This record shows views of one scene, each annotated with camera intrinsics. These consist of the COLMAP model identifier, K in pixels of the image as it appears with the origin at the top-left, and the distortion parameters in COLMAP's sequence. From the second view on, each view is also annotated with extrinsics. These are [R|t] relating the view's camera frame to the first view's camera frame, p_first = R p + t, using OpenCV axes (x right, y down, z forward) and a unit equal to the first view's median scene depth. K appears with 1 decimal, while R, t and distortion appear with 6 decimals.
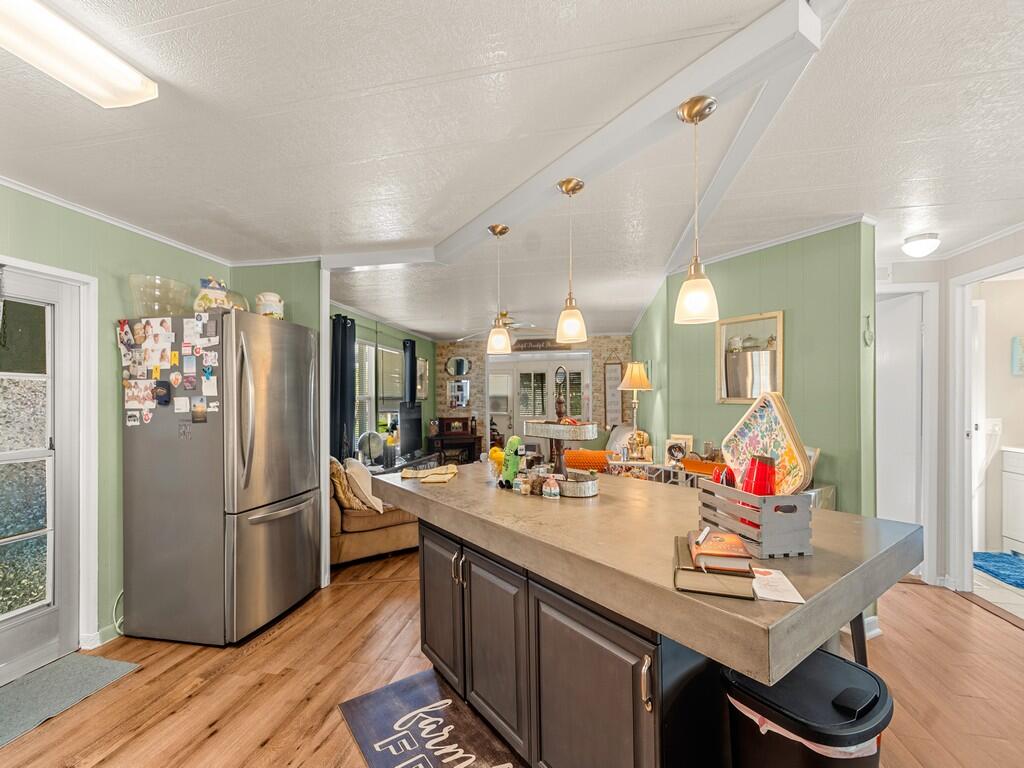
lens RADIAL K [[451.7, 0, 482.5], [0, 451.7, 396.9], [0, 0, 1]] dist [0.006812, -0.001945]
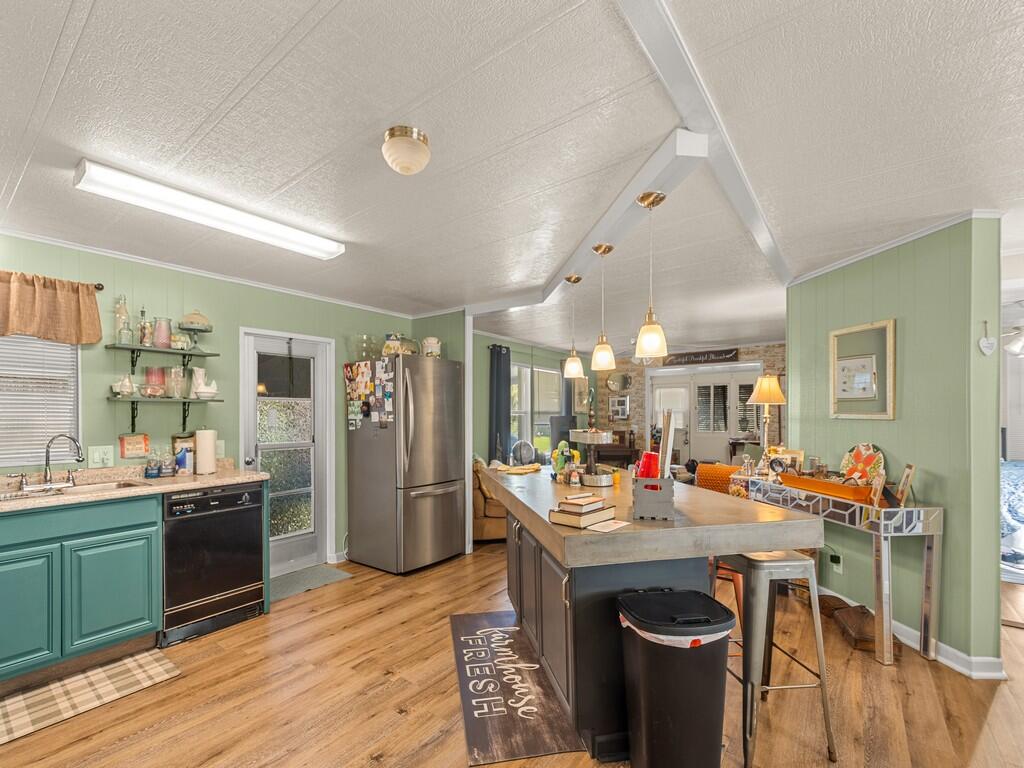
lens RADIAL K [[451.7, 0, 469.3], [0, 451.7, 413.9], [0, 0, 1]] dist [0.006812, -0.001945]
pose [[0.893293, 0.002045, -0.449470, 0.319496], [0.000800, 0.999981, 0.006140, -0.001826], [0.449474, -0.005845, 0.893274, -0.241059]]
